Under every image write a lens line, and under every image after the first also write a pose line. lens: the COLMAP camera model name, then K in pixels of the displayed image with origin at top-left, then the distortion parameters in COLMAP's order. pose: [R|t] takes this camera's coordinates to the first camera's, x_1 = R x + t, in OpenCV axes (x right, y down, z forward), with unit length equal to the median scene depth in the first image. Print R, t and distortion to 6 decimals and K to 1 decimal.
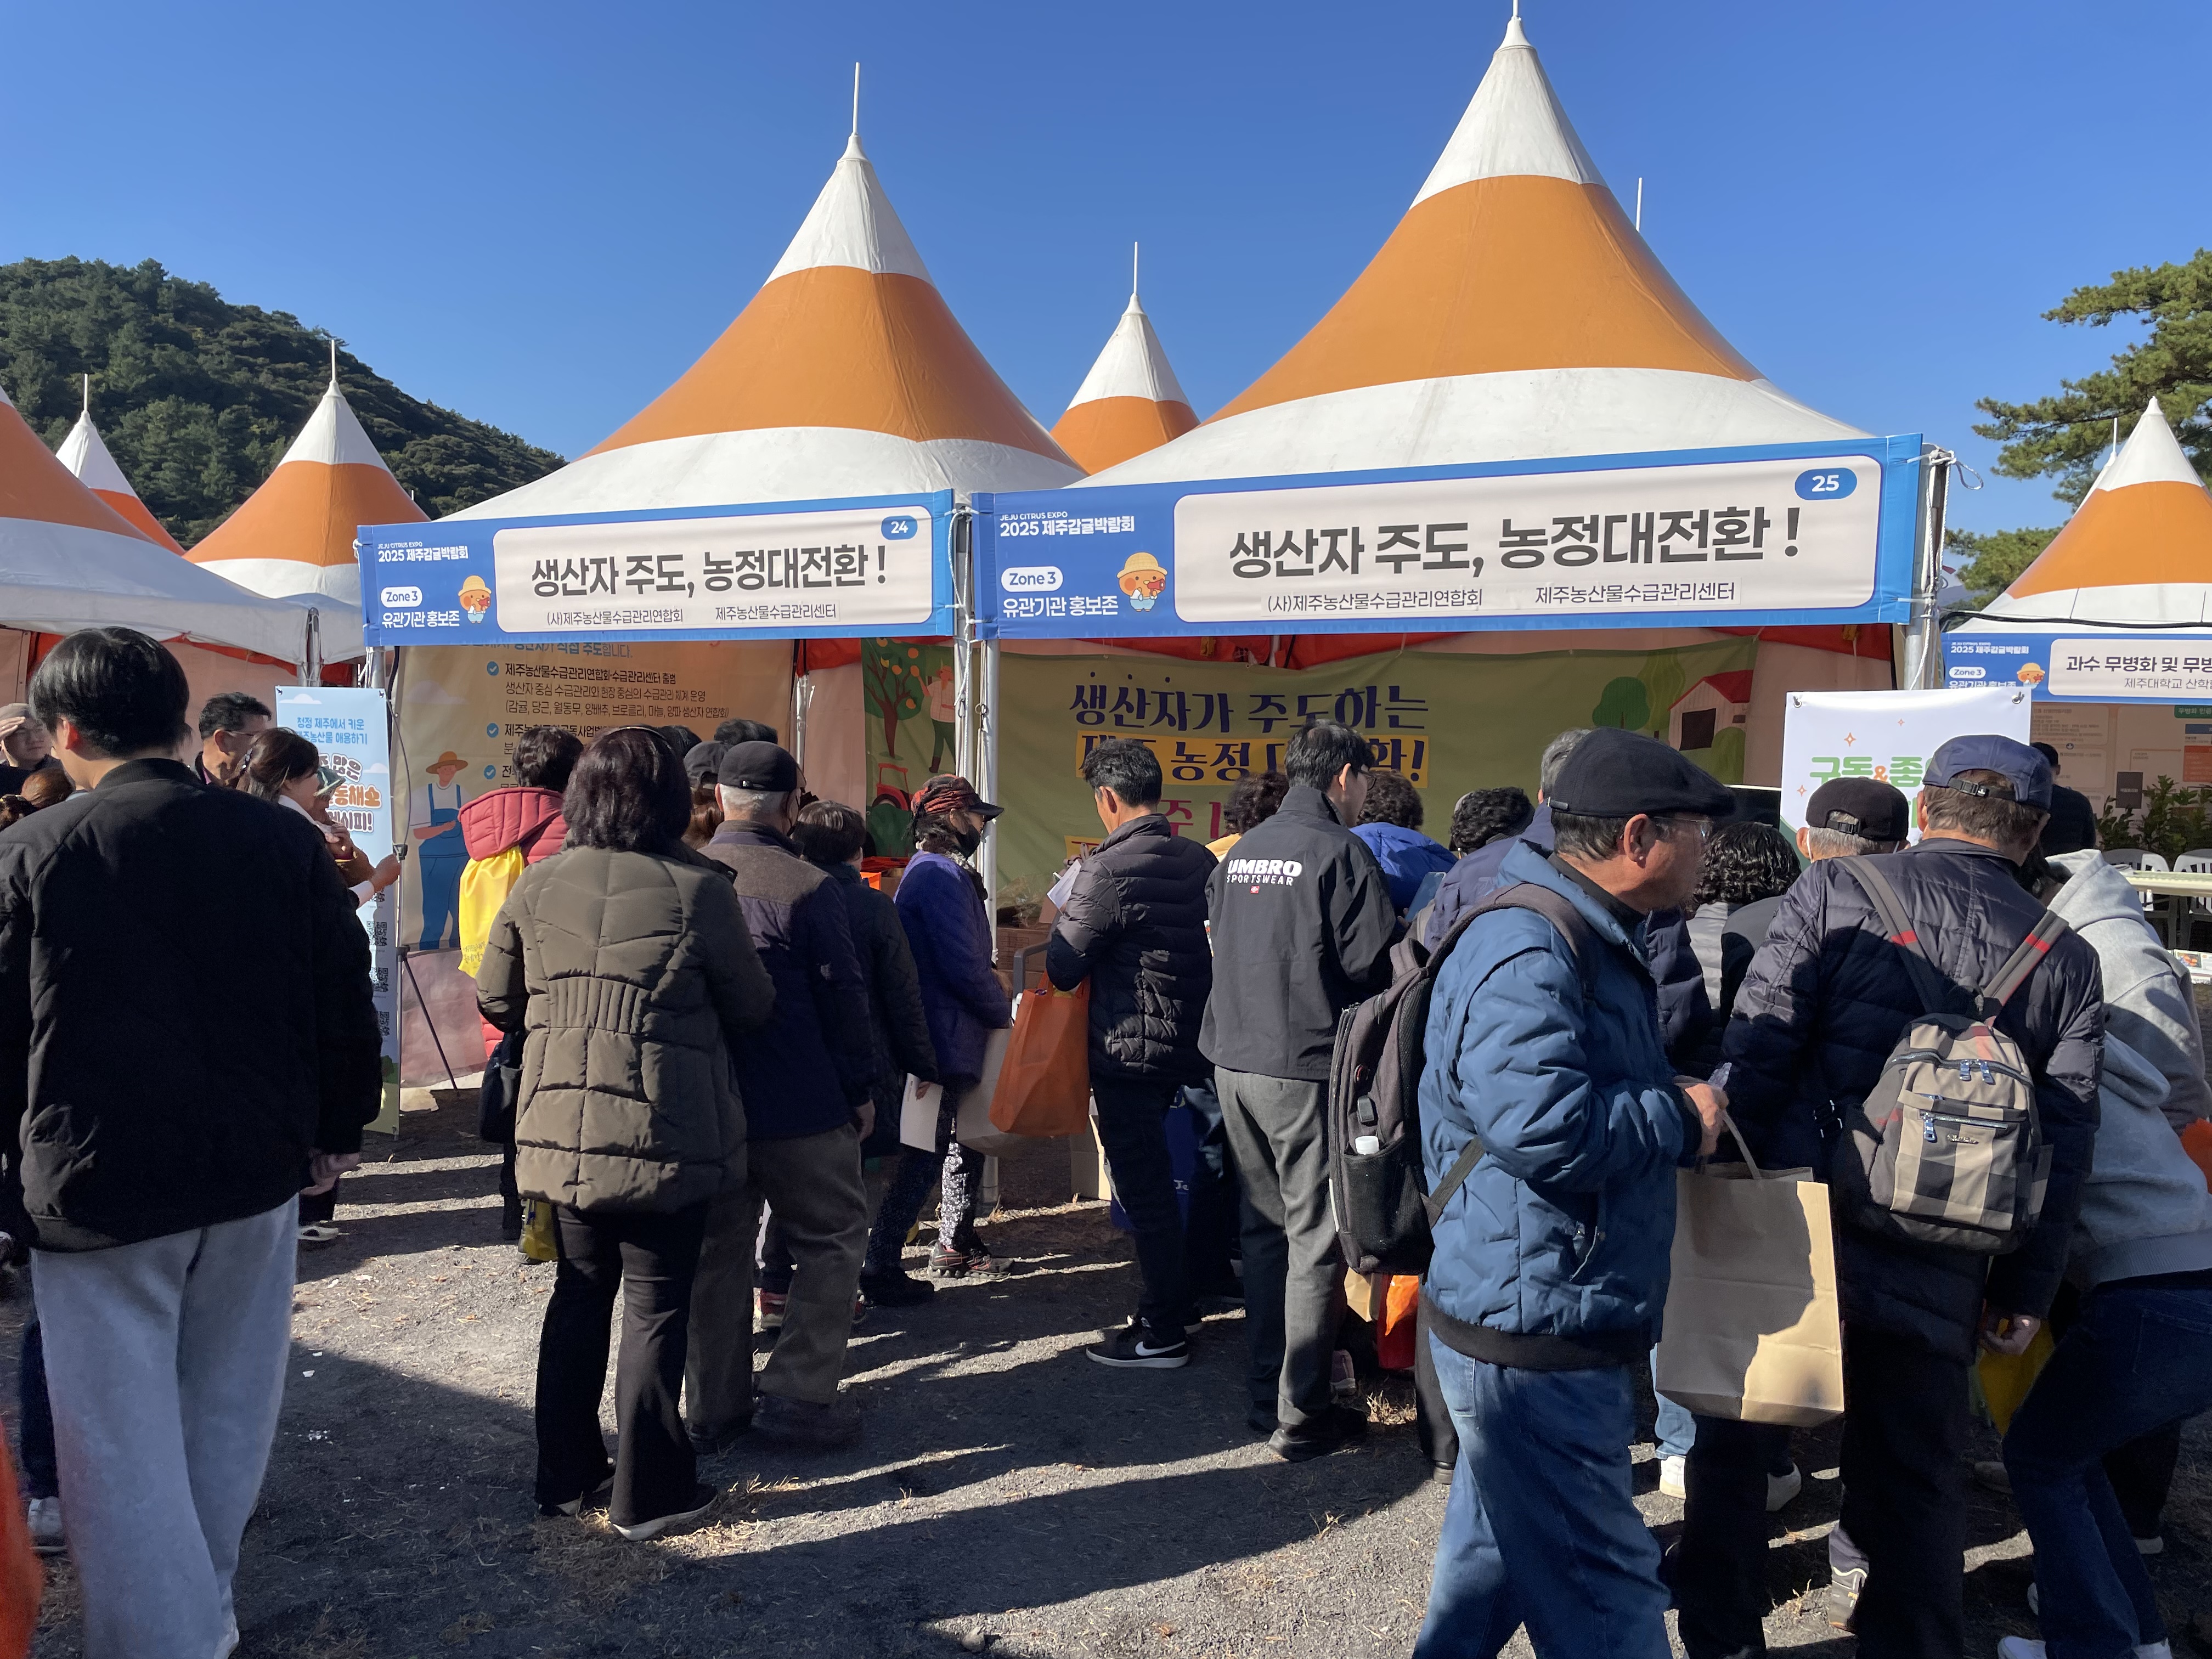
lens RADIAL K [[1679.1, 0, 1092.7], [0, 1679.1, 825.2], [0, 0, 1]] dist [0.074288, -0.105514]
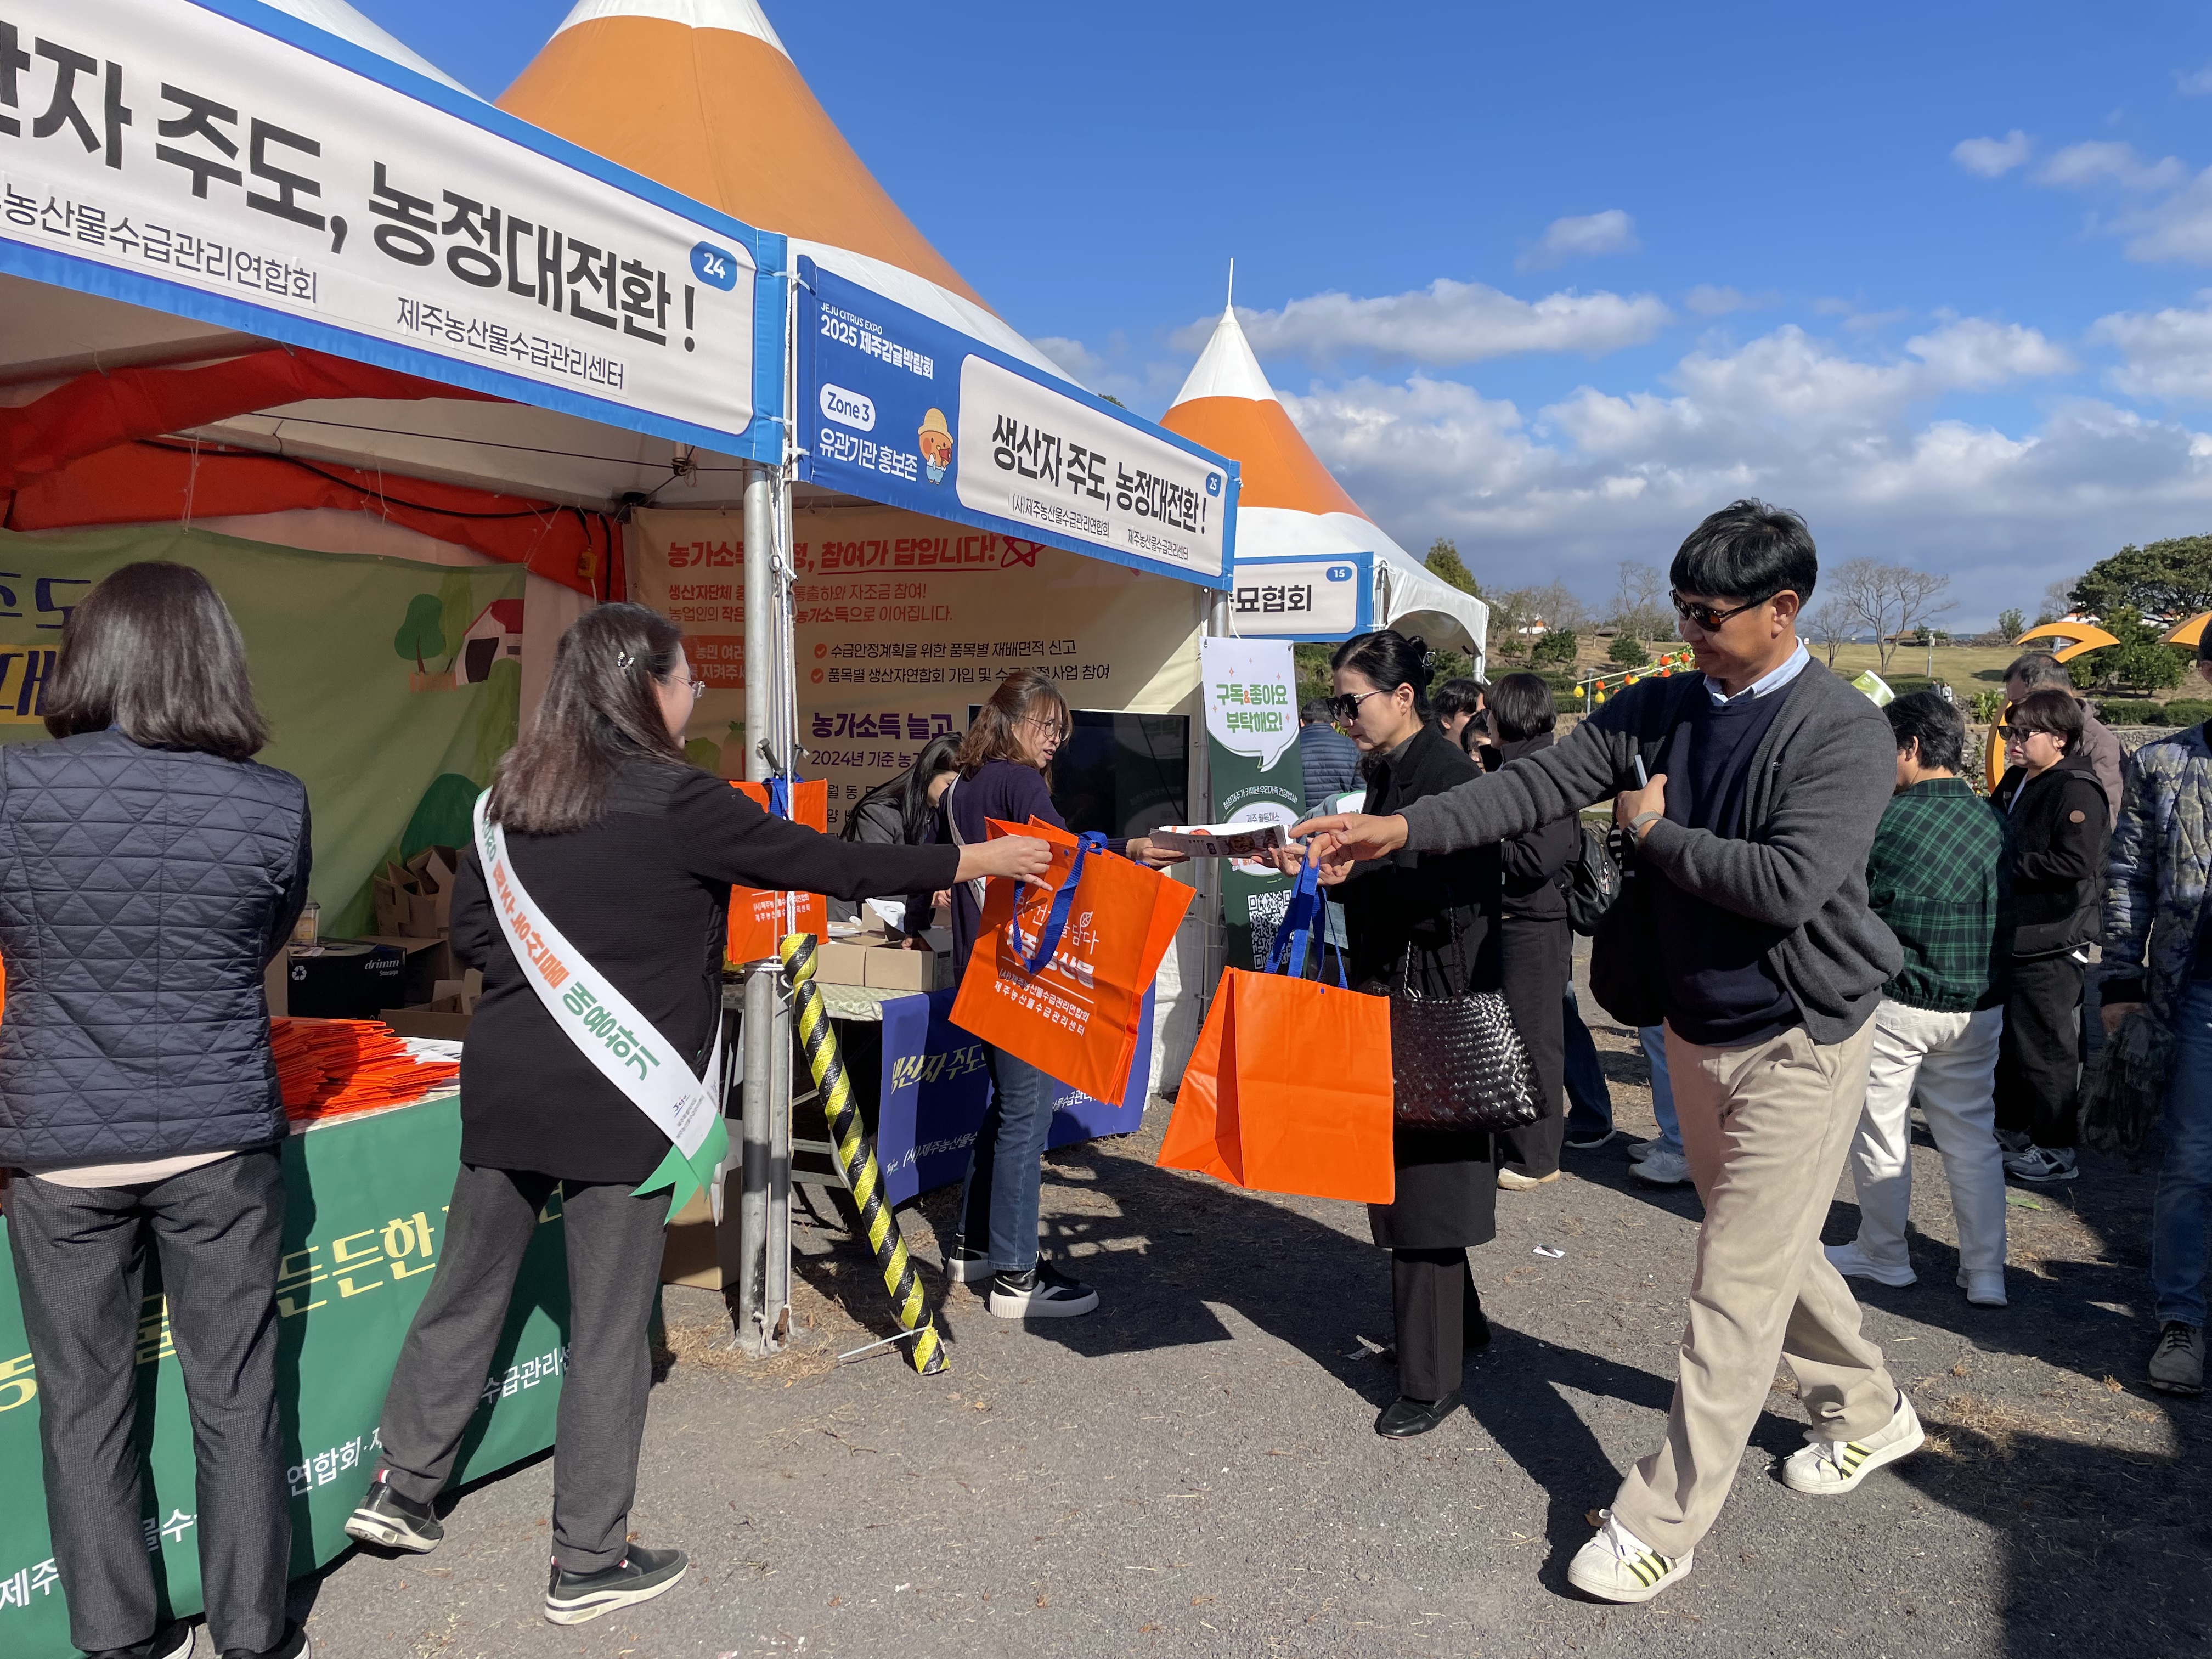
lens RADIAL K [[1679.1, 0, 1123.3], [0, 1679.1, 847.4], [0, 0, 1]] dist [0.074288, -0.105514]
pose [[-0.033043, -0.070503, 0.996964, -0.730490], [0.043376, 0.996468, 0.071905, -0.008439], [-0.998512, 0.045621, -0.029868, 0.879648]]
